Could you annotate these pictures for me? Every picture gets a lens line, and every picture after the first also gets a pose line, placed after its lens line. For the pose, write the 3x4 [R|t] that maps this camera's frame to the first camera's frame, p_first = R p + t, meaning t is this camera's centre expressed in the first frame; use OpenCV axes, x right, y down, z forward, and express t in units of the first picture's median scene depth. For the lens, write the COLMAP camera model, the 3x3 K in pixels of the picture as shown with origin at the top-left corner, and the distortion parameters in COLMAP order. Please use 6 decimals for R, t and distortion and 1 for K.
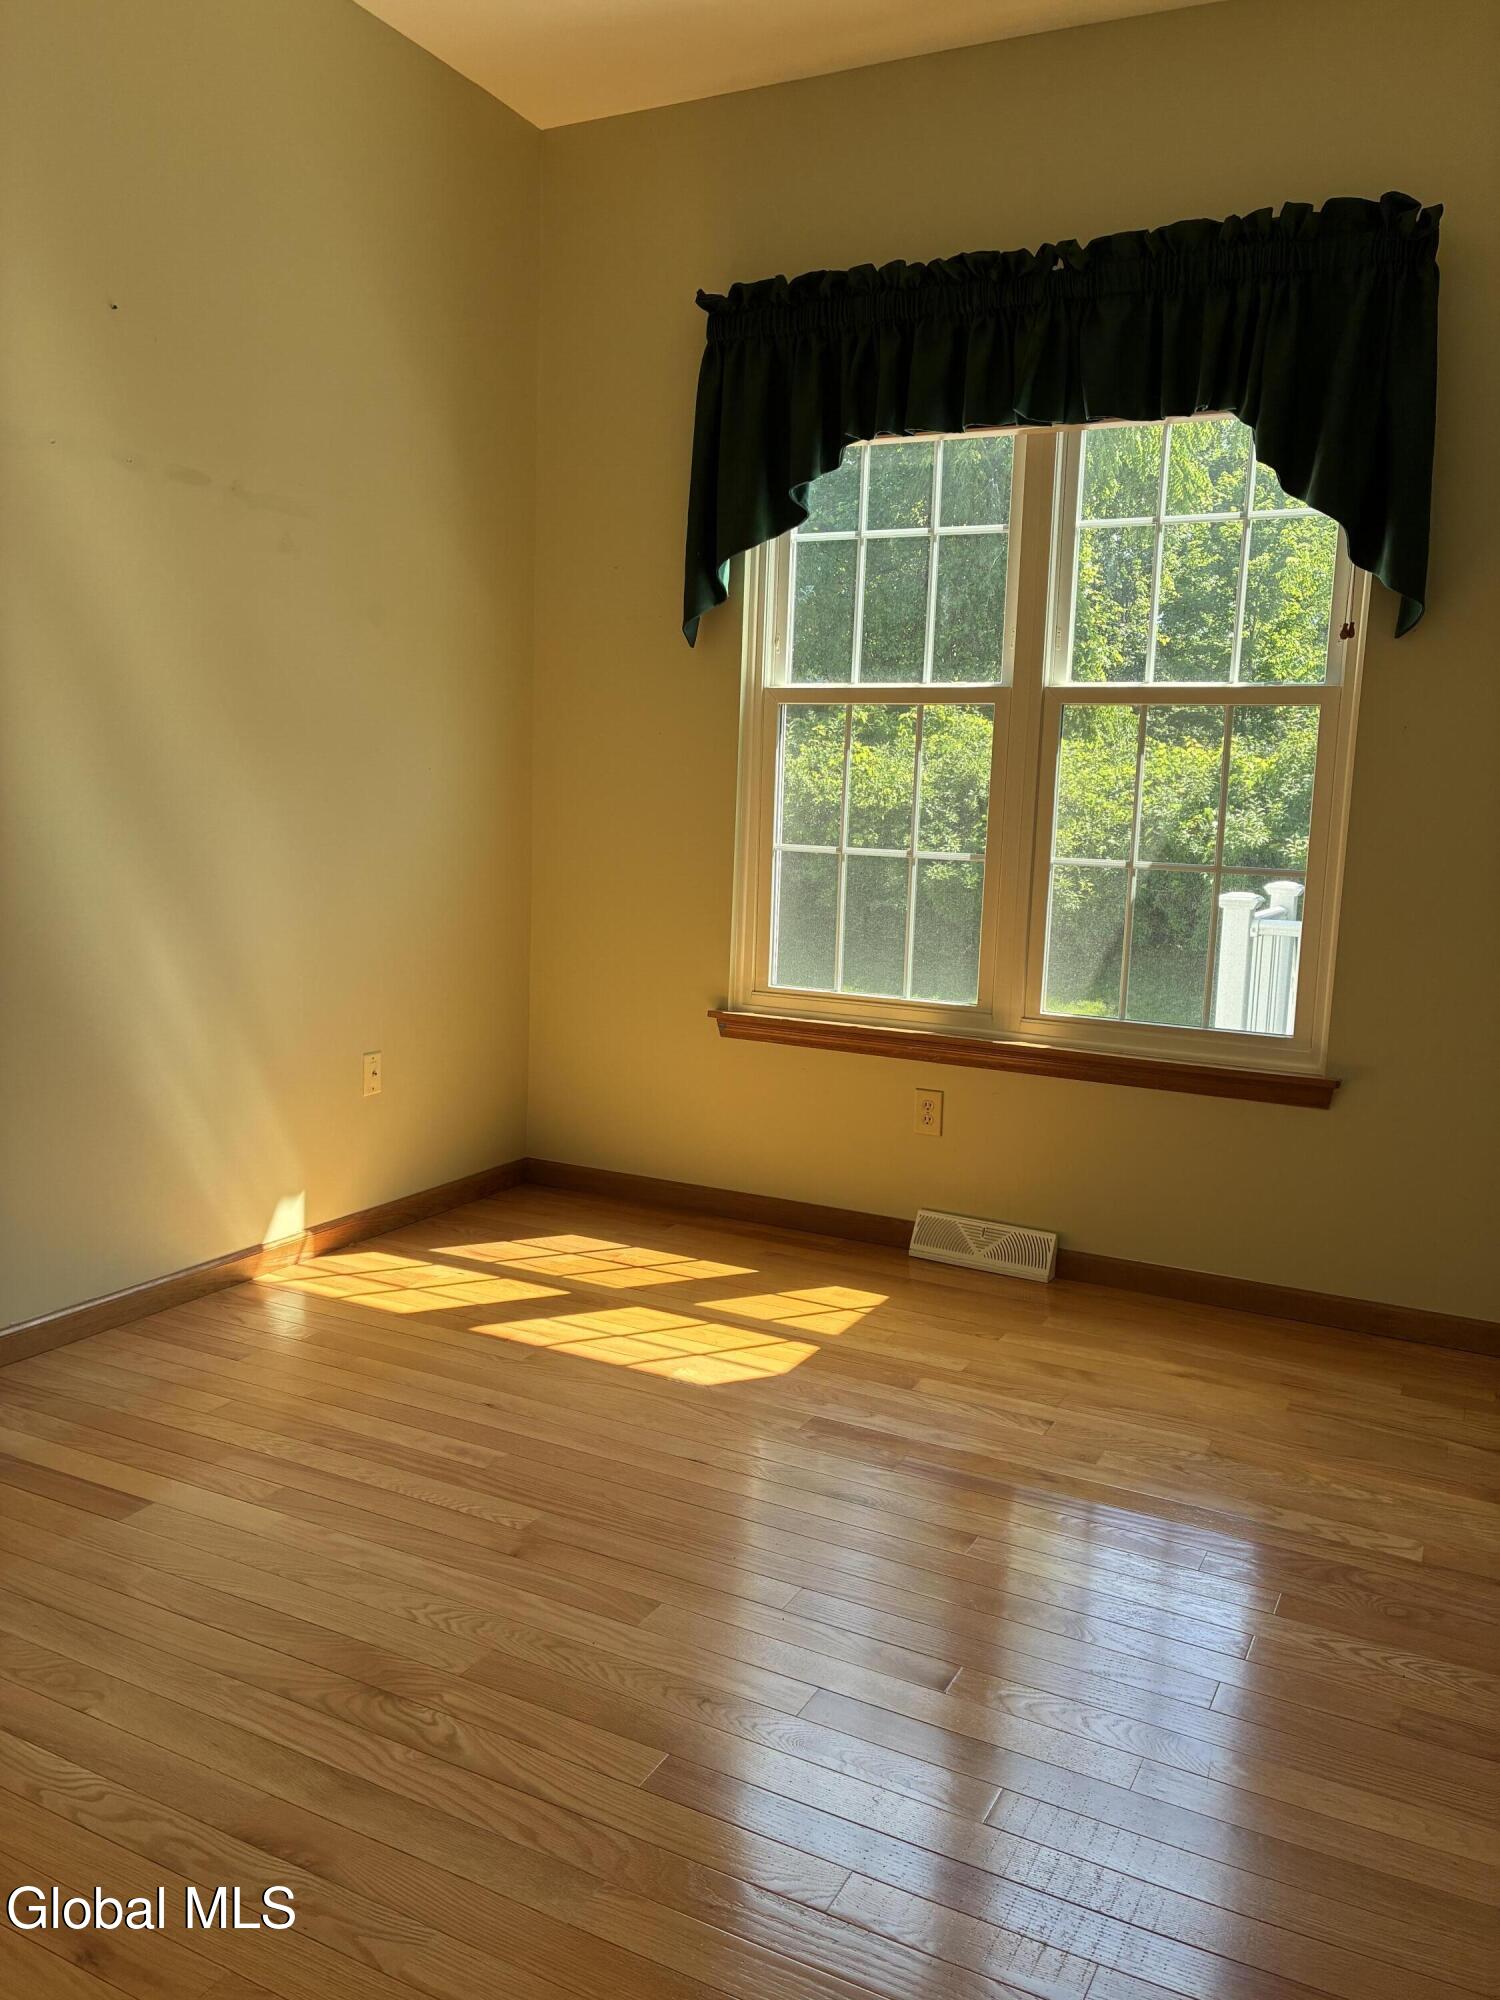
lens RADIAL K [[1512.2, 0, 745.4], [0, 1512.2, 1005.9], [0, 0, 1]] dist [0.044992, -0.057582]
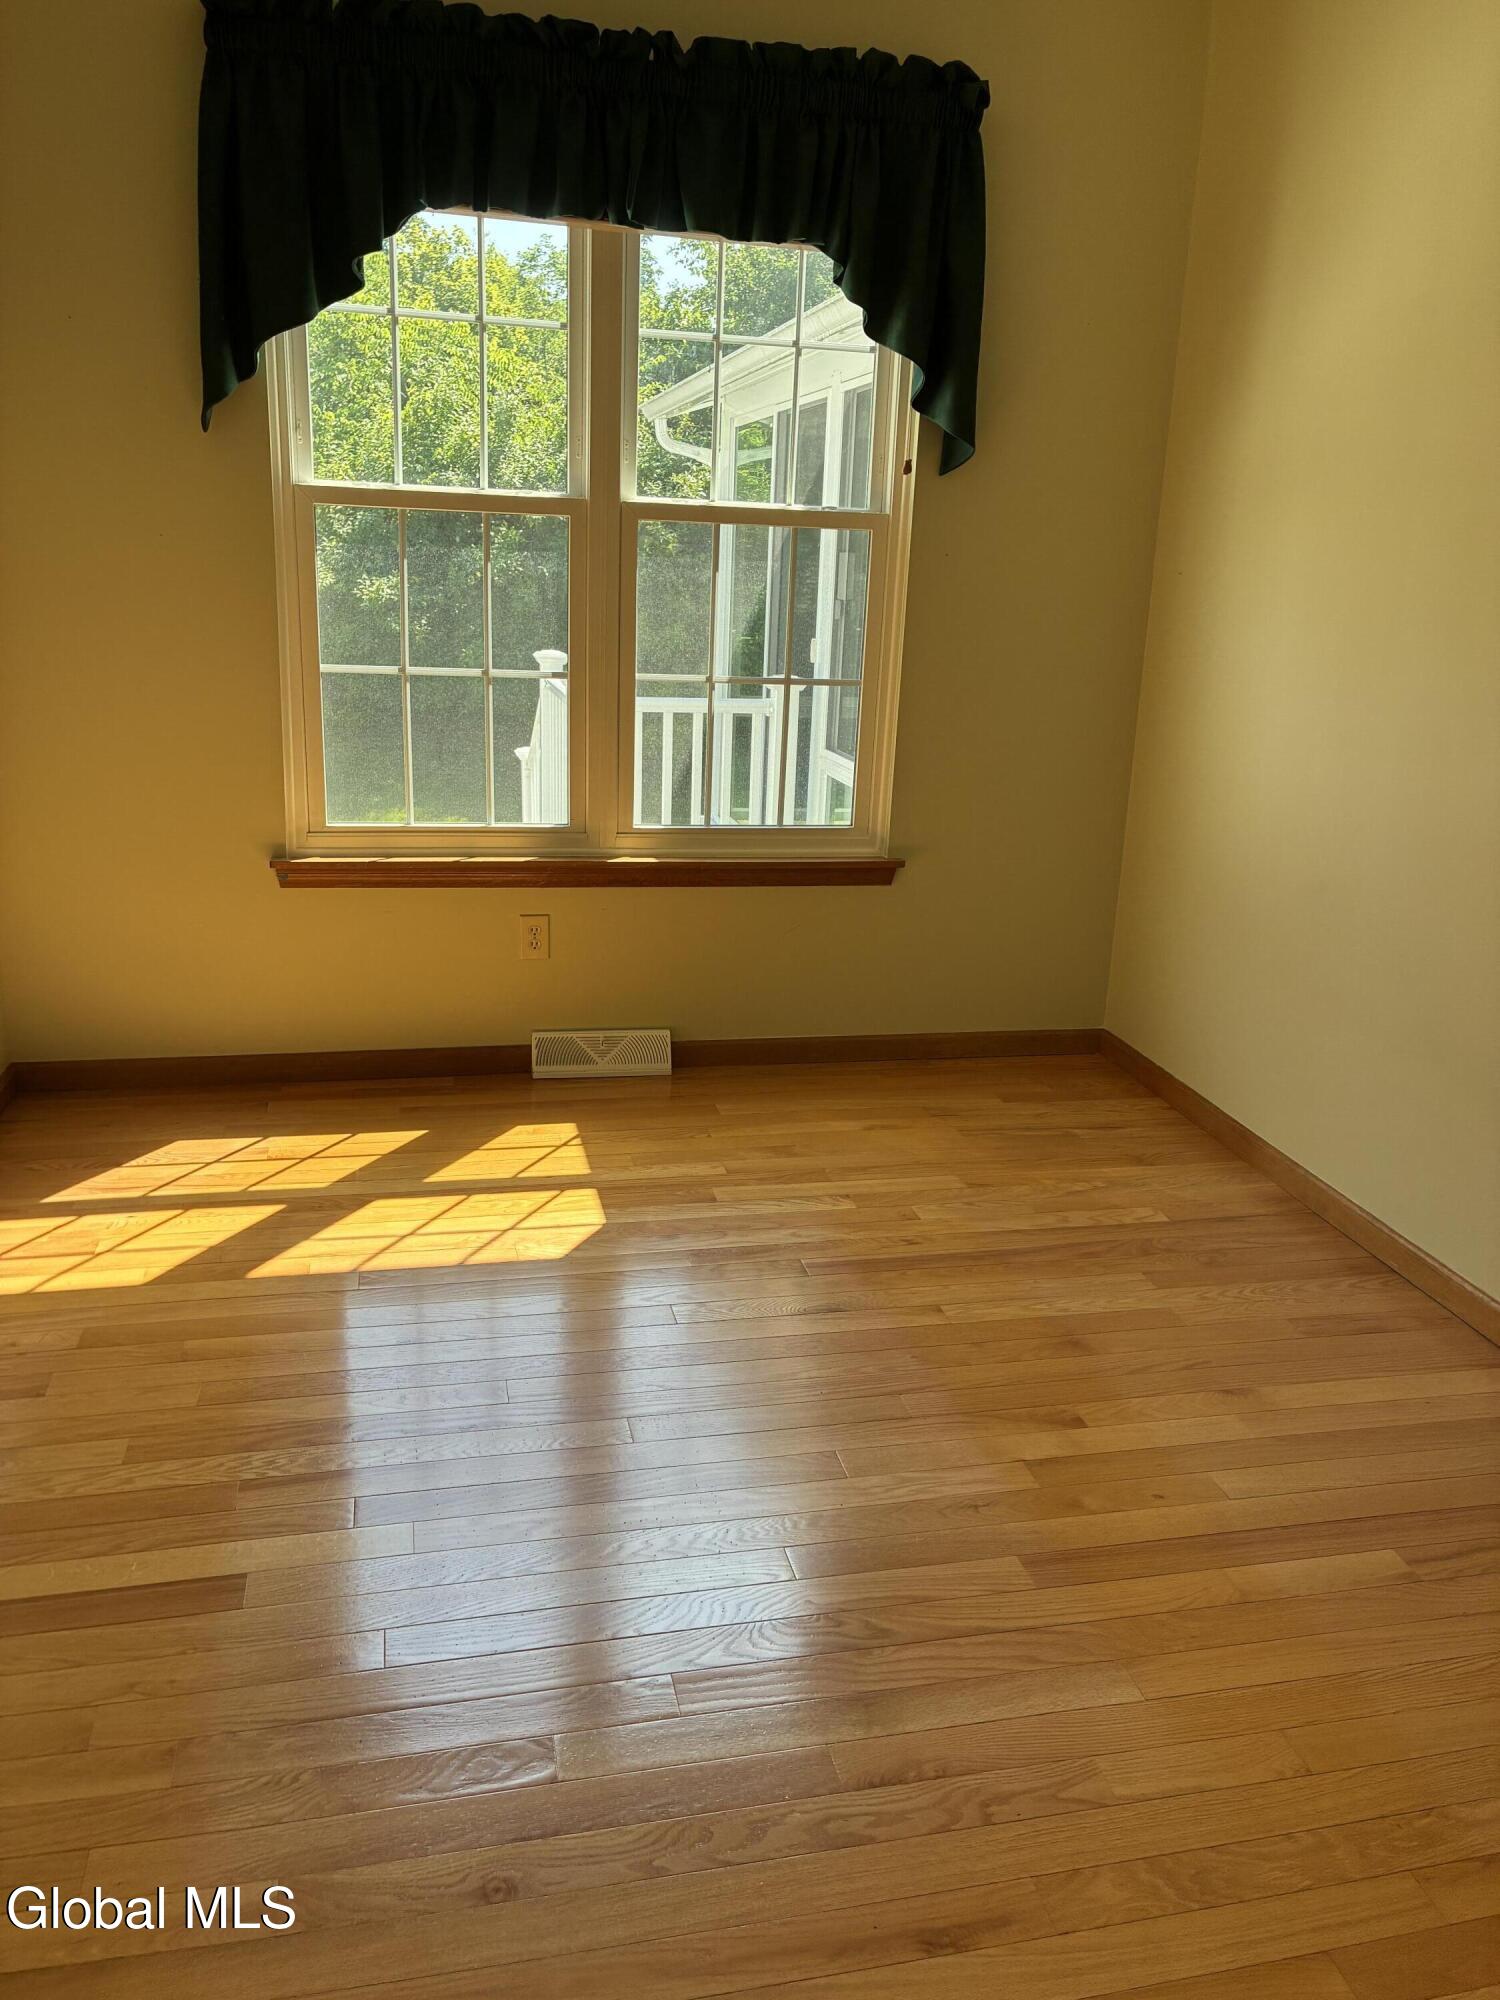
lens RADIAL K [[1512.2, 0, 762.4], [0, 1512.2, 1007.0], [0, 0, 1]] dist [0.044992, -0.057582]
pose [[0.762200, -0.190021, 0.618824, -0.428226], [0.074656, 0.975371, 0.207553, -0.088582], [-0.643022, -0.111998, 0.757614, 0.148738]]
